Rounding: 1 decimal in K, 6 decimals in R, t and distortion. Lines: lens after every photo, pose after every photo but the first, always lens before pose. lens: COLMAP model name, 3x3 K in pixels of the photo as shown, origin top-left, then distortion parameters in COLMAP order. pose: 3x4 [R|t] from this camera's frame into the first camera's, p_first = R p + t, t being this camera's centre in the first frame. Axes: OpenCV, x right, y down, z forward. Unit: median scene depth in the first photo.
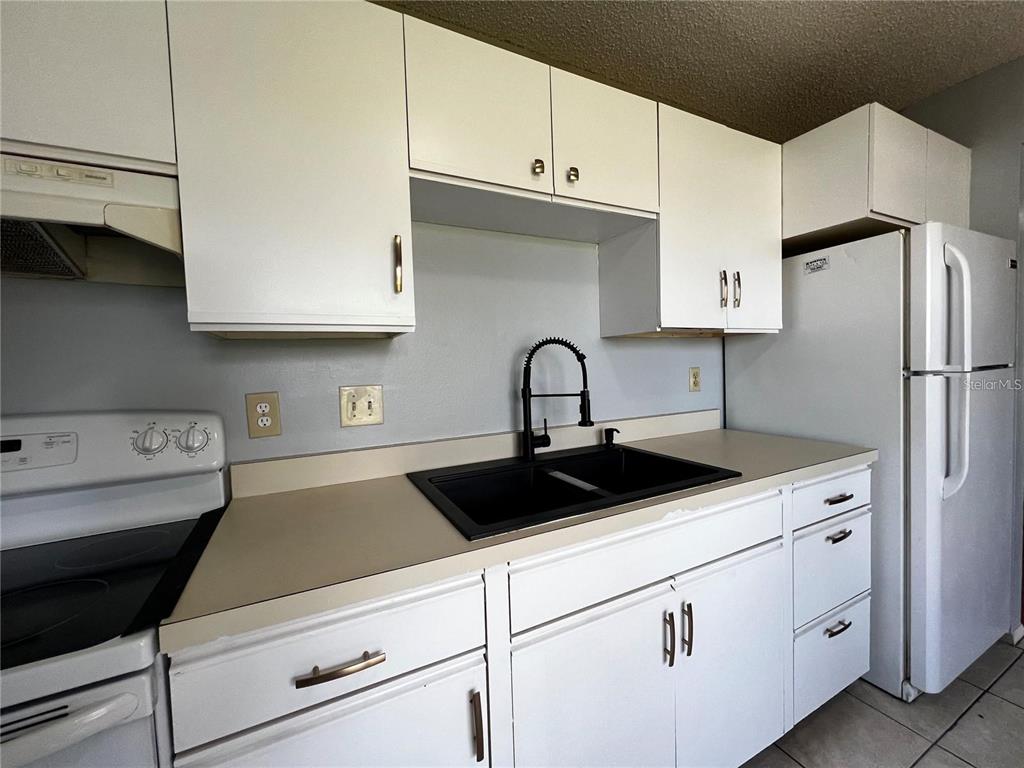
lens RADIAL K [[409.3, 0, 510.8], [0, 409.3, 382.9], [0, 0, 1]] dist [0.002373, -0.000359]
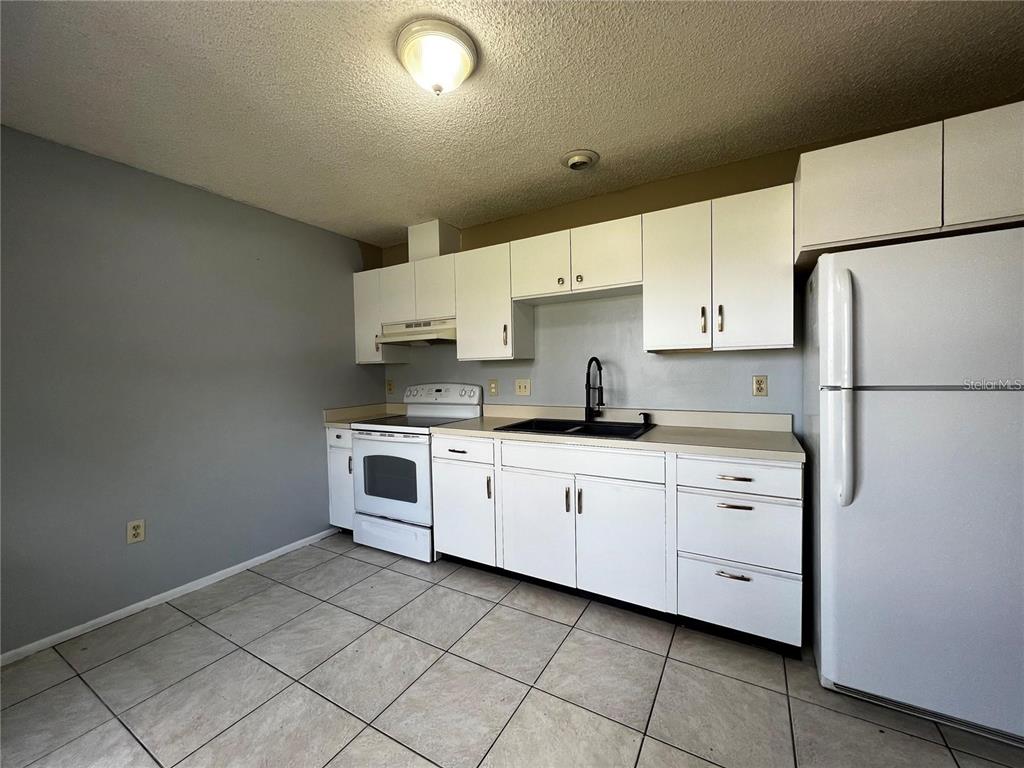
lens RADIAL K [[409.3, 0, 510.6], [0, 409.3, 379.9], [0, 0, 1]] dist [0.002373, -0.000359]
pose [[0.540201, 0.039382, -0.840614, 1.485918], [-0.034919, 0.999093, 0.024367, -0.040922], [0.840811, 0.016191, 0.541086, -0.325763]]
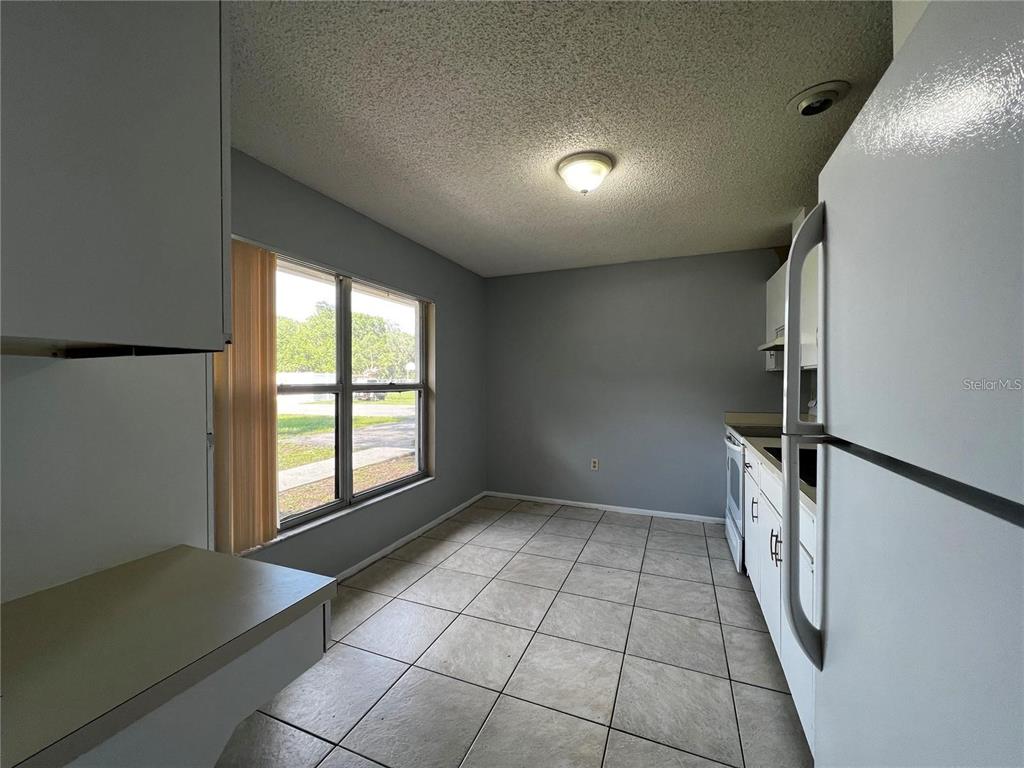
lens RADIAL K [[409.3, 0, 510.2], [0, 409.3, 379.4], [0, 0, 1]] dist [0.002373, -0.000359]
pose [[-0.758056, 0.035995, -0.651195, 1.722114], [0.000447, 0.998504, 0.054672, -0.131252], [0.652189, 0.041153, -0.756938, 1.138644]]
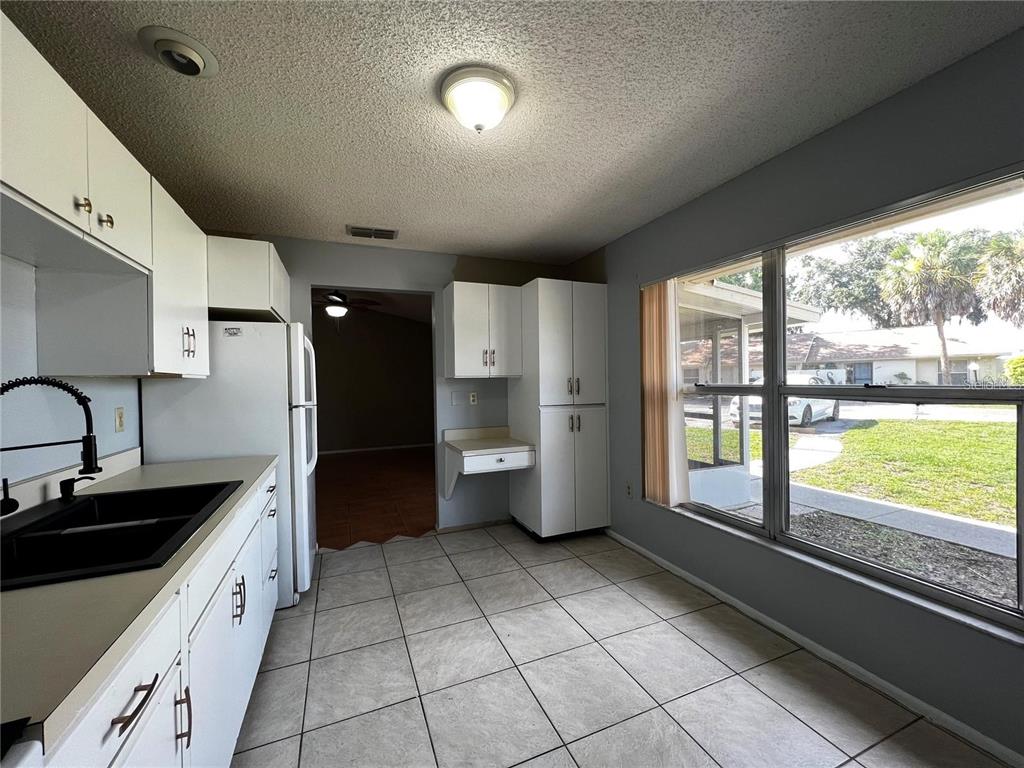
lens RADIAL K [[409.3, 0, 507.6], [0, 409.3, 380.7], [0, 0, 1]] dist [0.002373, -0.000359]
pose [[0.078076, 0.032912, 0.996404, -0.677993], [0.059357, 0.997528, -0.037600, -0.014356], [-0.995179, 0.062080, 0.075930, -0.035262]]
